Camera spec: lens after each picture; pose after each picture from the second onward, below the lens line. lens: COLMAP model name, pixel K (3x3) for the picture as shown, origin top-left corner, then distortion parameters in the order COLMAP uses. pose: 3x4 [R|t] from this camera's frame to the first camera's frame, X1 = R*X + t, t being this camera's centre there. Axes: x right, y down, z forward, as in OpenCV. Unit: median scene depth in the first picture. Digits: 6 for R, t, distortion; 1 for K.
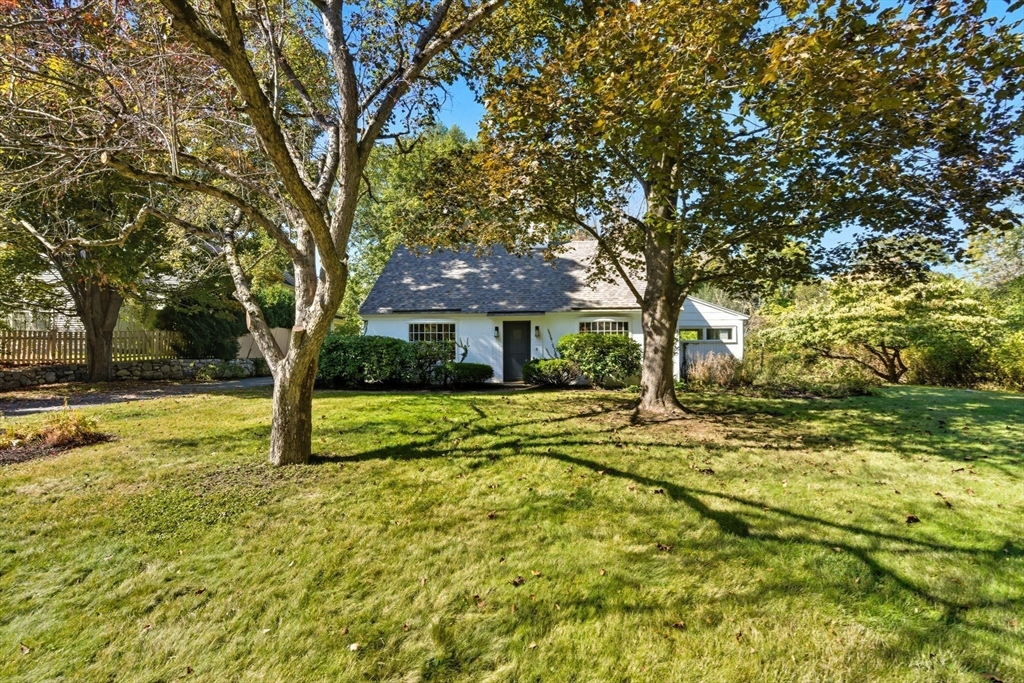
lens RADIAL K [[504.1, 0, 496.4], [0, 504.1, 343.7], [0, 0, 1]] dist [0.000959, 0.000111]
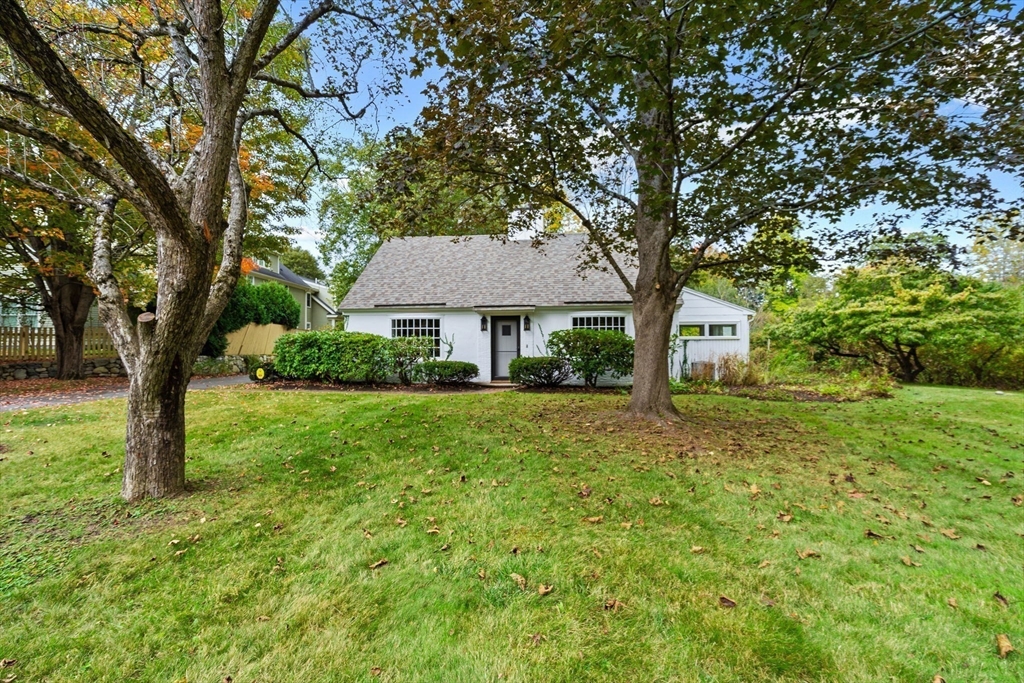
lens RADIAL K [[477.4, 0, 512.0], [0, 477.4, 341.5], [0, 0, 1]] dist [-0.002285, 0.000302]
pose [[0.999998, 0.000971, -0.001780, 0.055507], [-0.000969, 0.999999, 0.000851, 0.001590], [0.001780, -0.000849, 0.999998, 0.120586]]
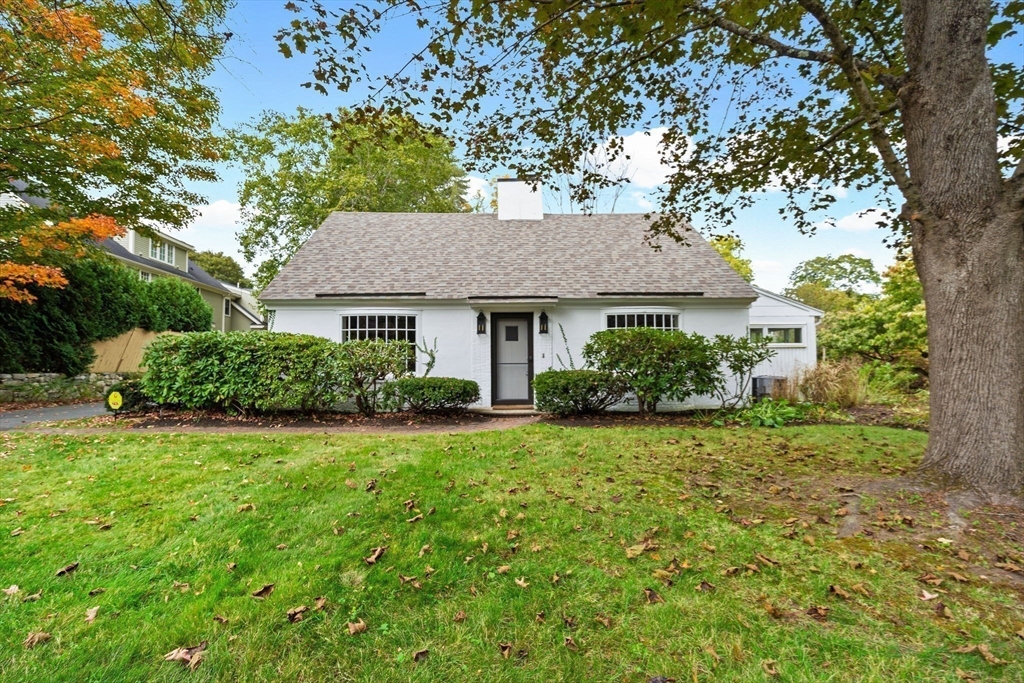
lens RADIAL K [[465.2, 0, 512.0], [0, 465.2, 341.5], [0, 0, 1]] dist [0.001217, 0.000621]
pose [[0.991072, 0.004940, 0.133234, -0.041240], [0.000151, 0.999271, -0.038172, 0.015981], [-0.133326, 0.037852, 0.990349, 0.418047]]
